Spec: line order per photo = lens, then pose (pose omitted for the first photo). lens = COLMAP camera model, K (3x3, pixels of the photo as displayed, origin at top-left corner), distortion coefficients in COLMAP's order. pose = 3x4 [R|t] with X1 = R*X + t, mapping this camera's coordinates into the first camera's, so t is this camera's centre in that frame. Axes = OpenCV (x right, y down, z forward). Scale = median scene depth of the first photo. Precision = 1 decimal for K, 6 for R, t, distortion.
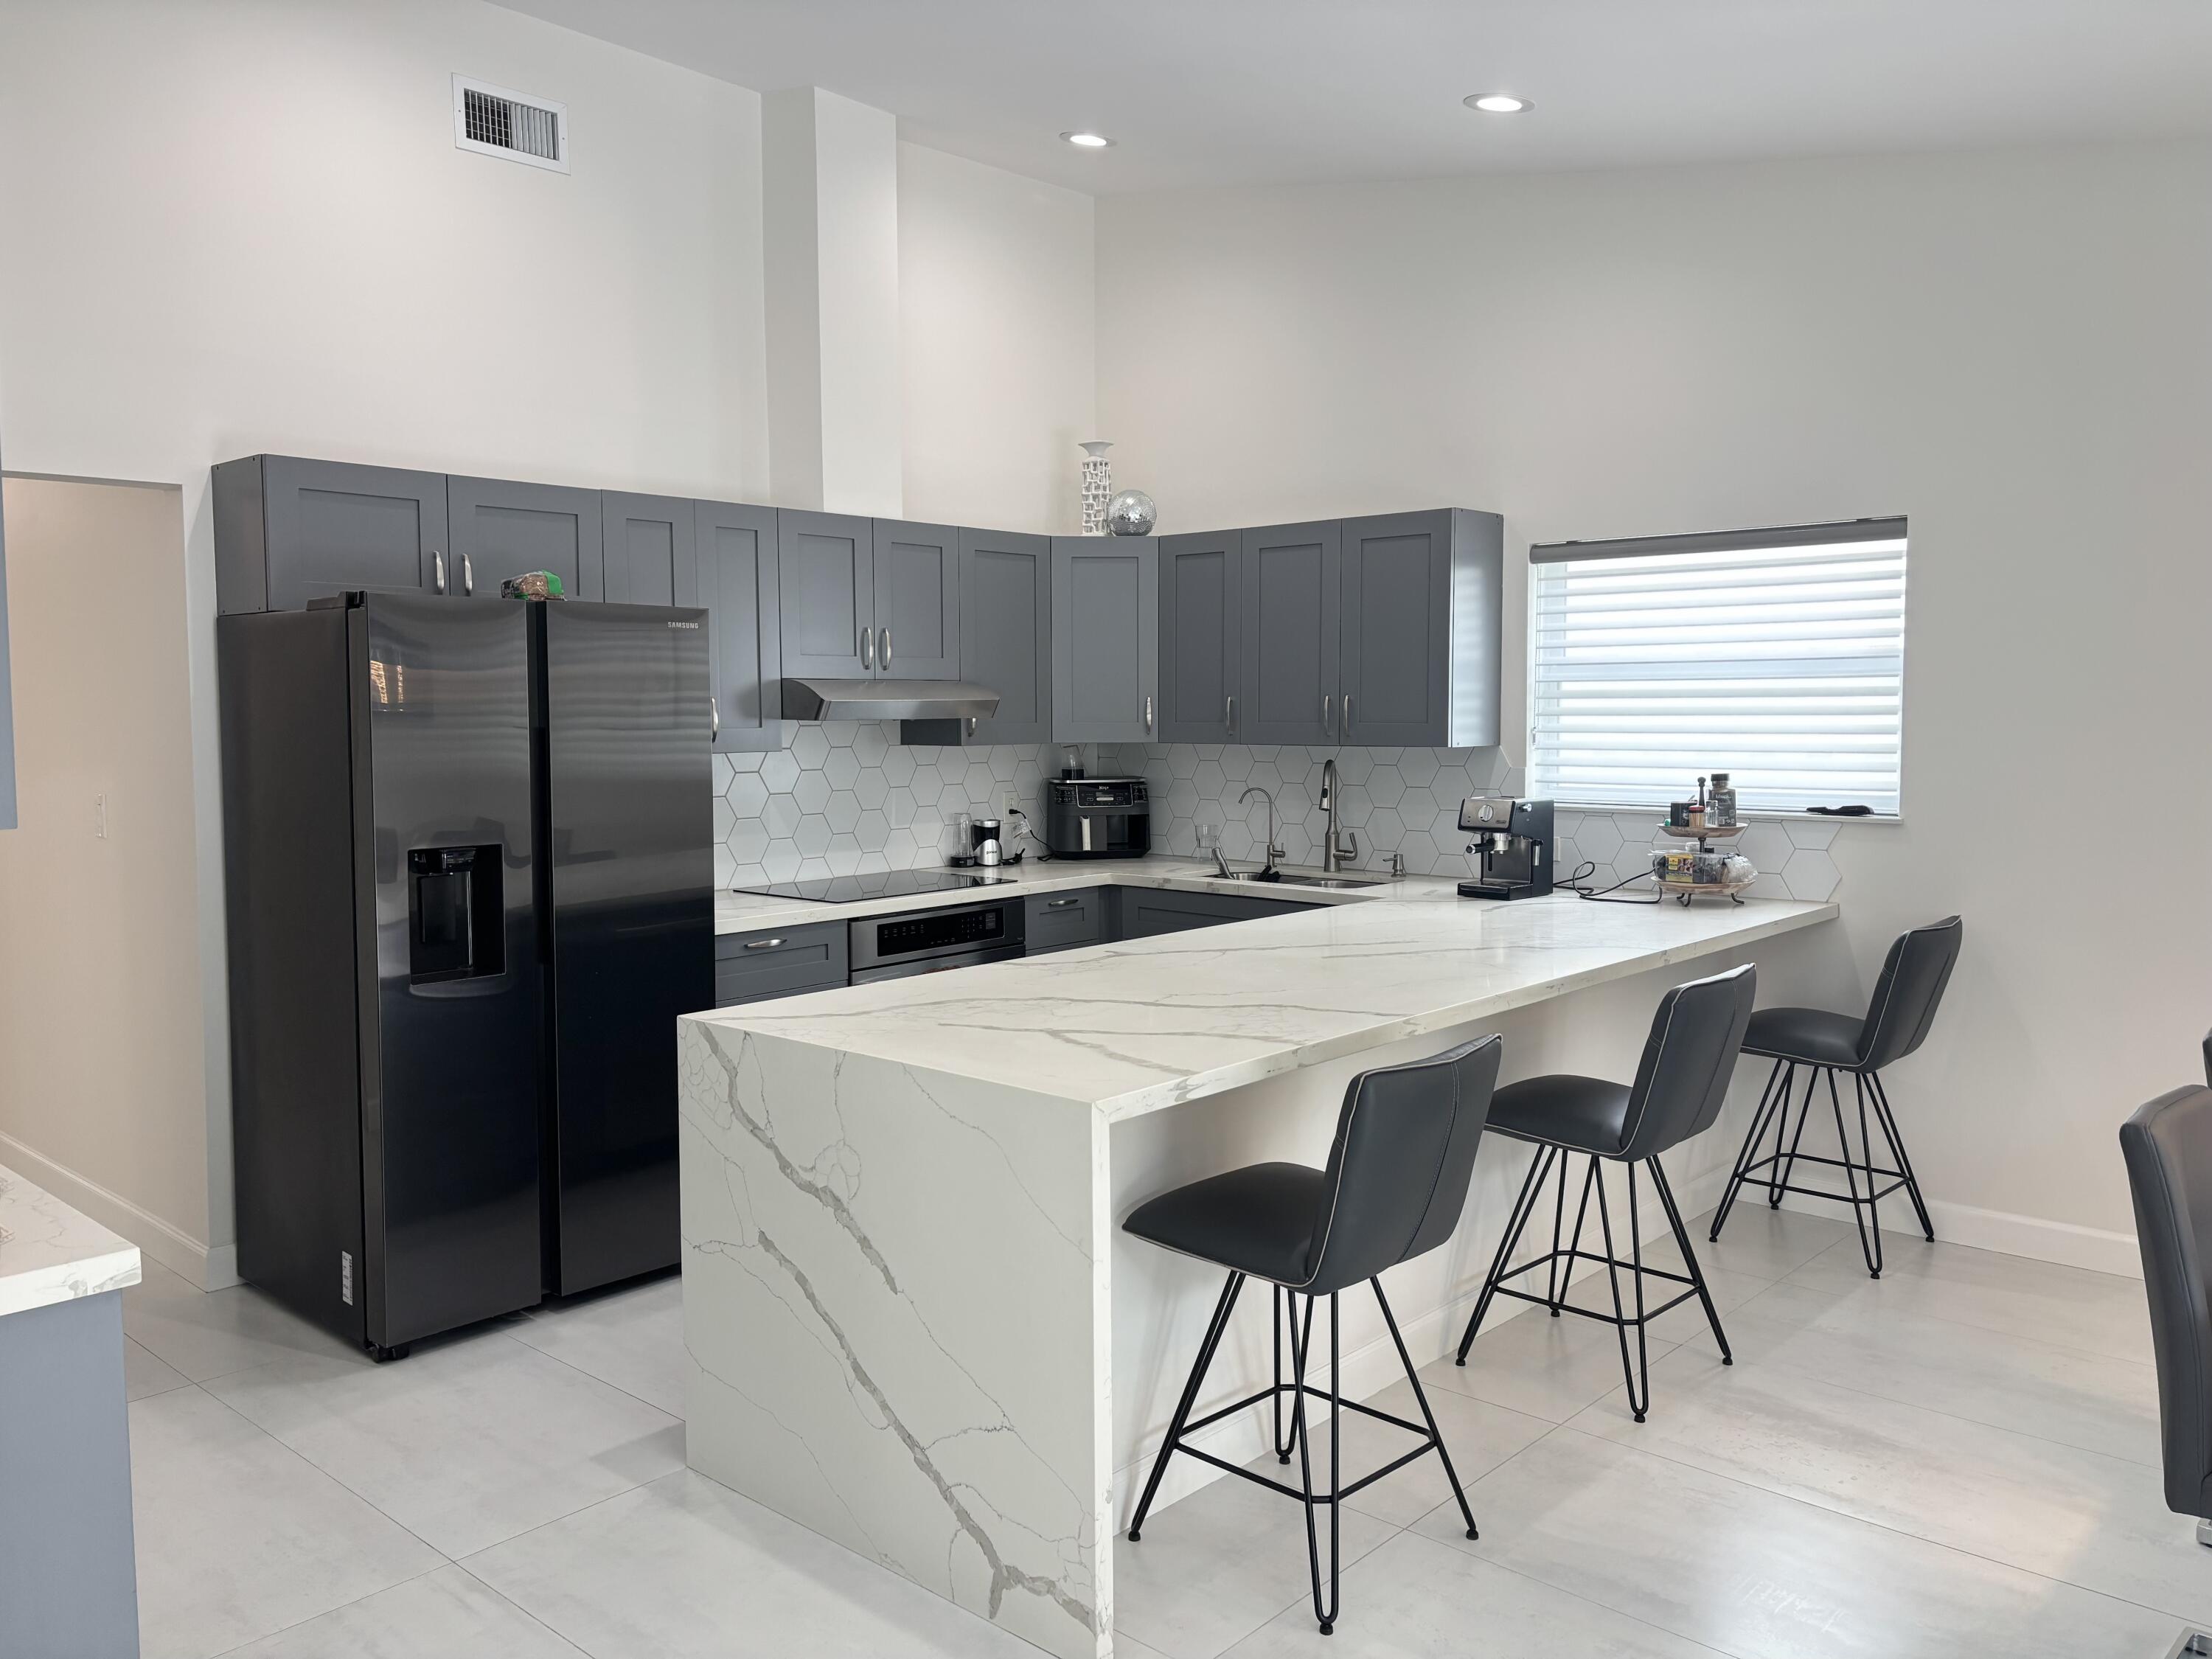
lens RADIAL K [[1673.4, 0, 1113.2], [0, 1673.4, 810.7], [0, 0, 1]] dist [0.050877, -0.038051]
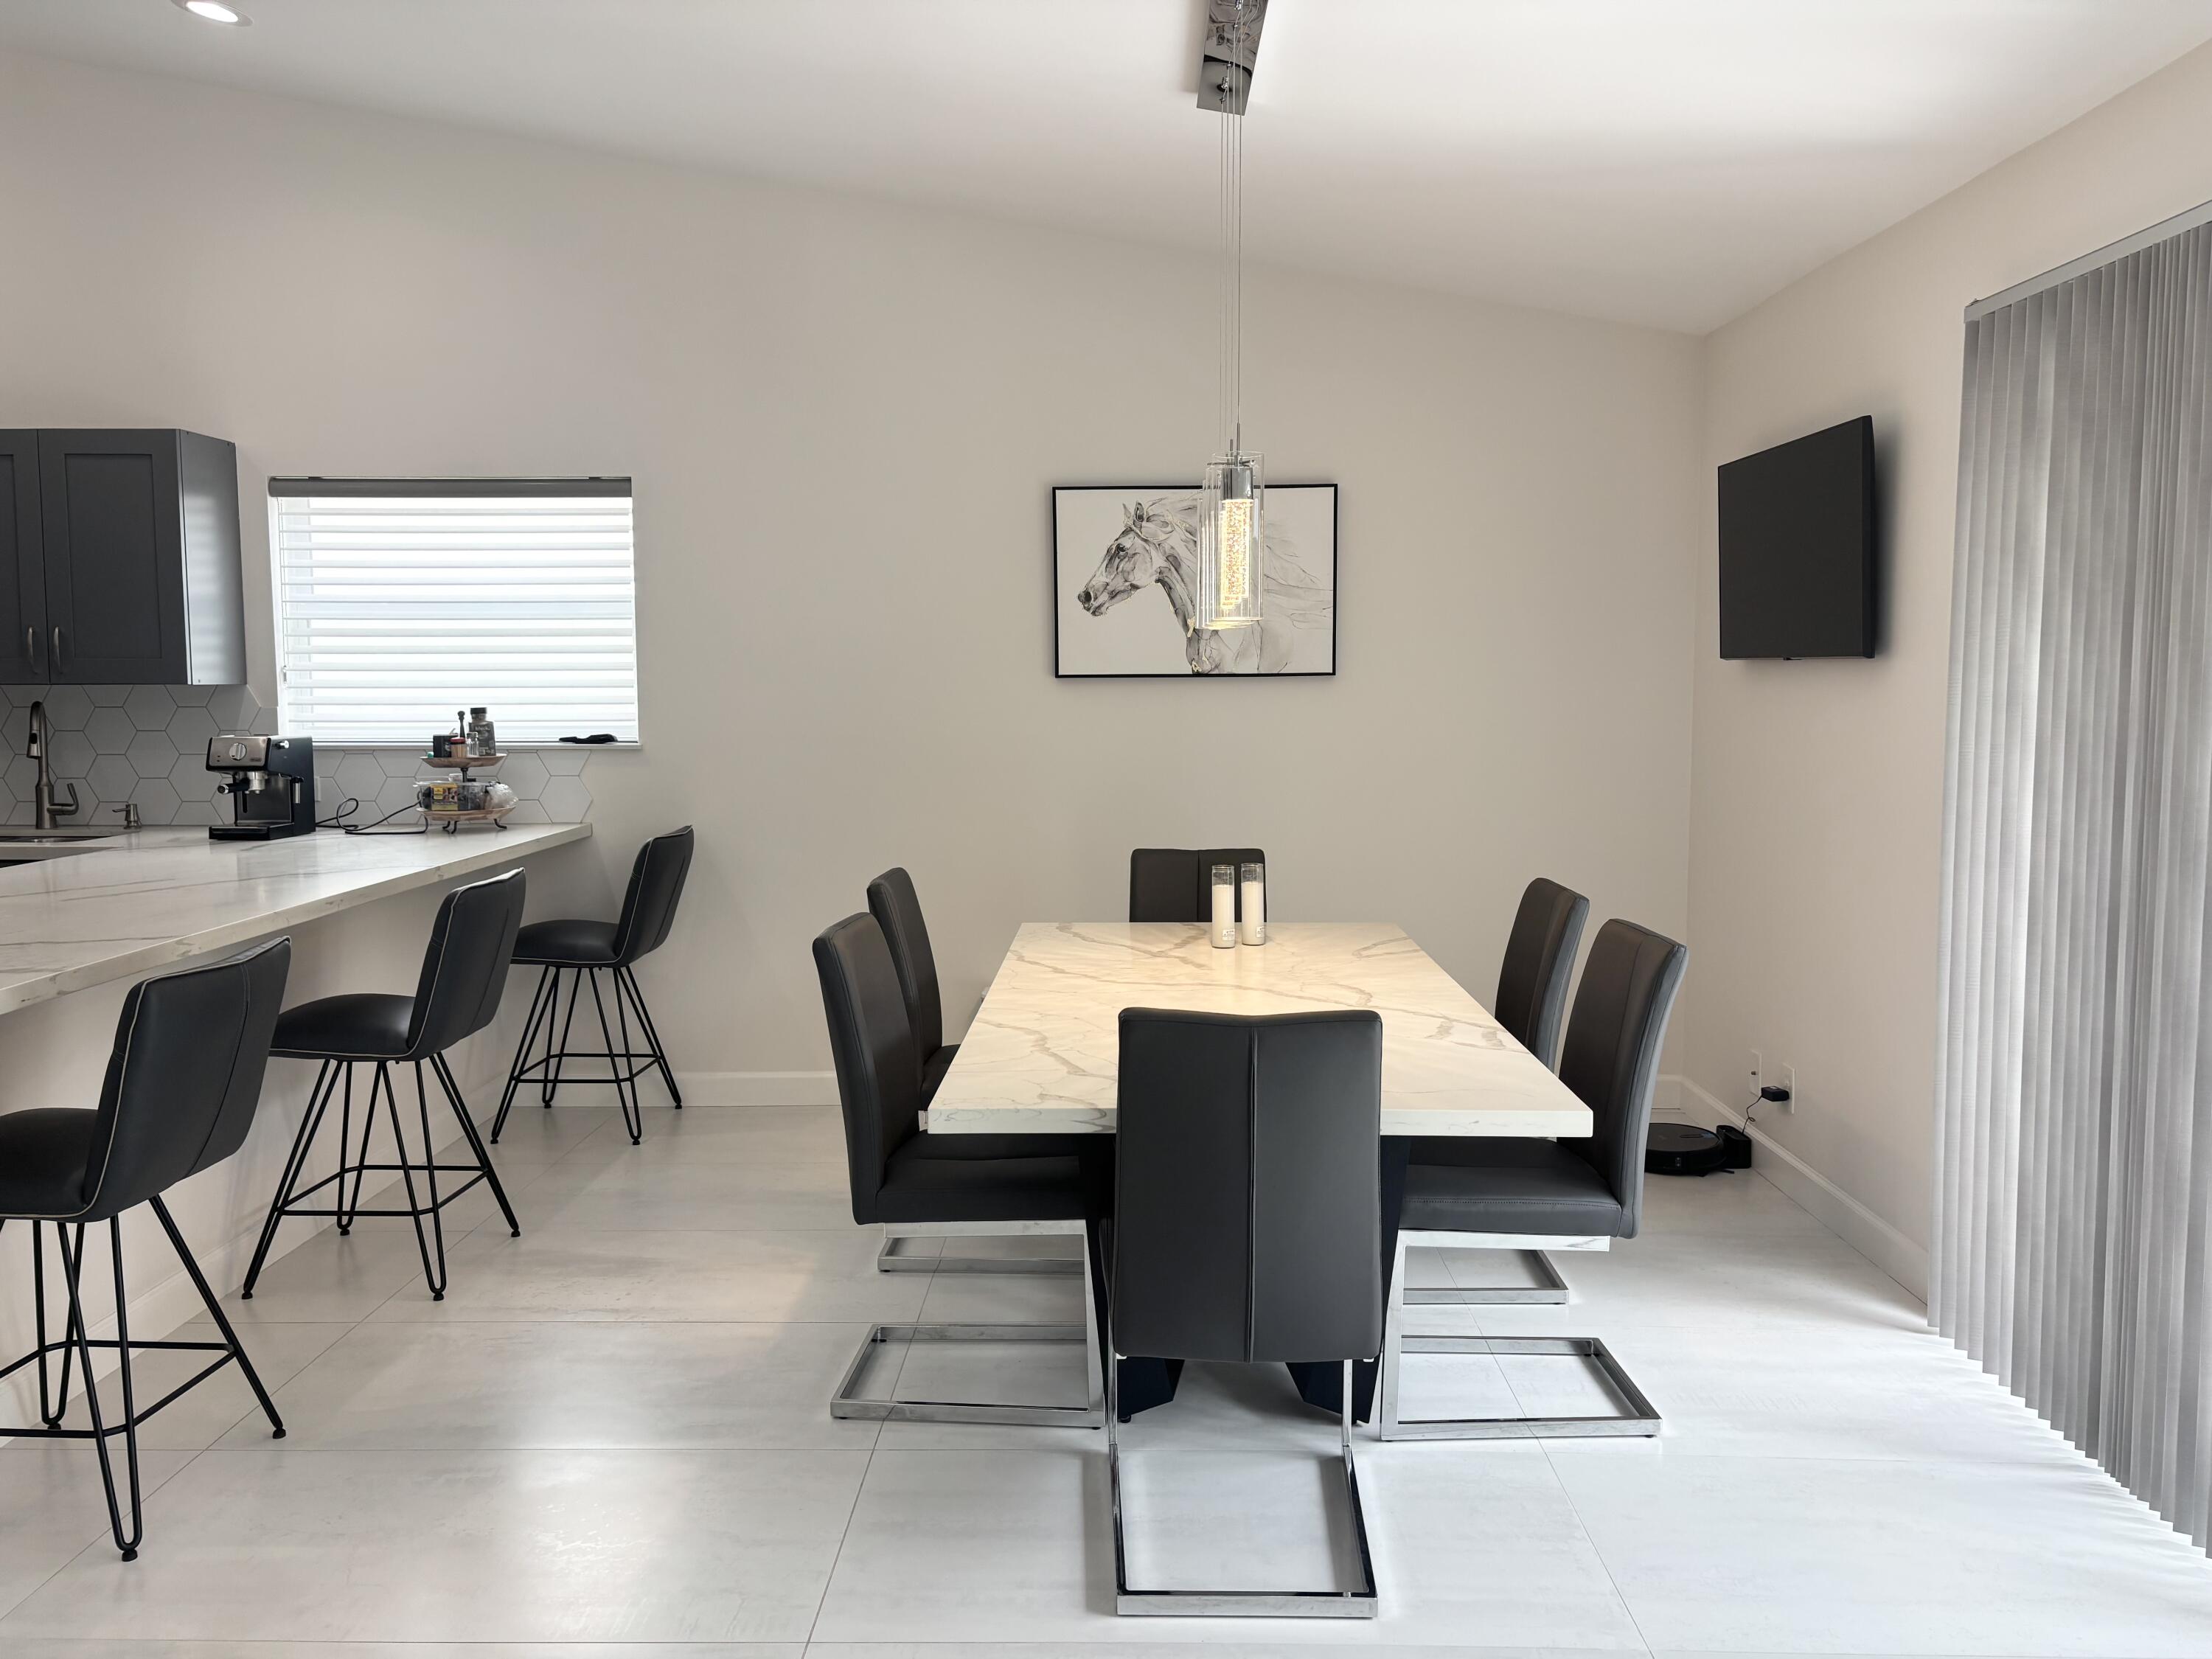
lens RADIAL K [[1661.0, 0, 1112.3], [0, 1661.0, 808.9], [0, 0, 1]] dist [0.038476, -0.051412]
pose [[0.753165, -0.049669, 0.655954, -0.031559], [0.039687, 0.998760, 0.030059, 0.026596], [-0.656634, 0.003394, 0.754202, -0.054344]]
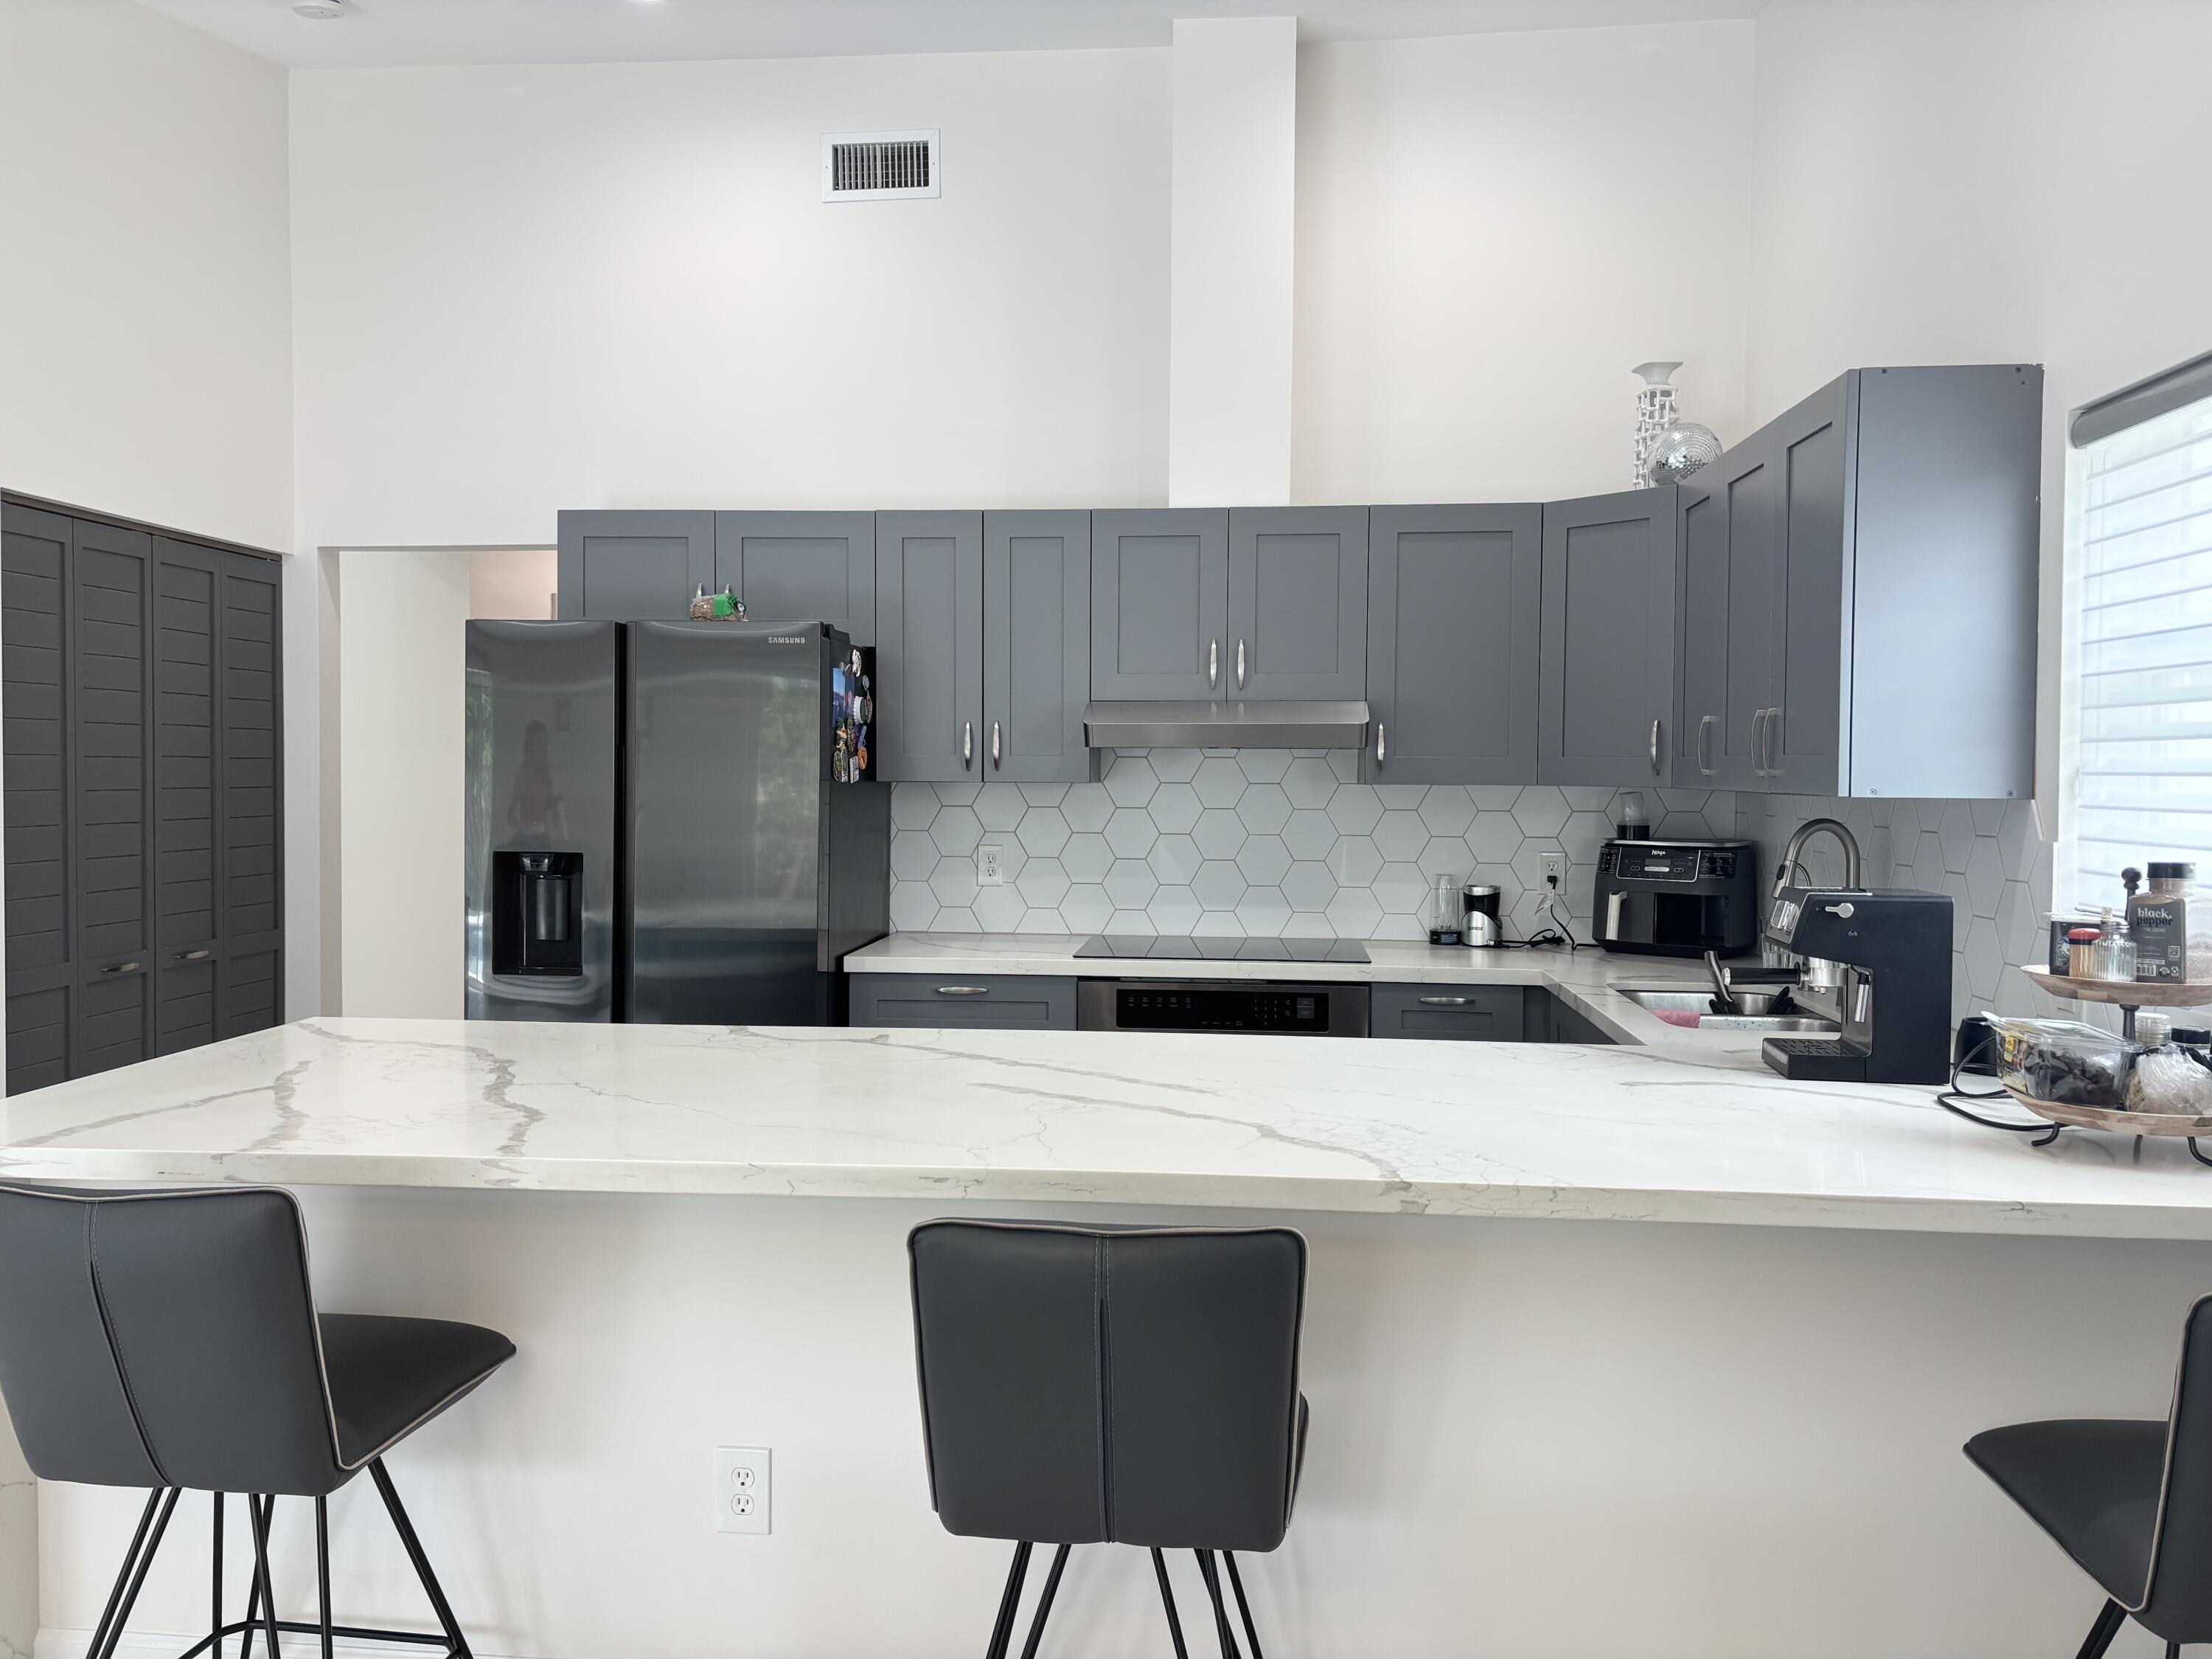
lens RADIAL K [[1673.4, 0, 1113.2], [0, 1673.4, 810.7], [0, 0, 1]] dist [0.050877, -0.038051]
pose [[0.593236, 0.030623, -0.804446, 0.563190], [-0.063359, 0.997953, -0.008735, -0.014365], [0.802531, 0.056150, 0.593962, 0.525442]]
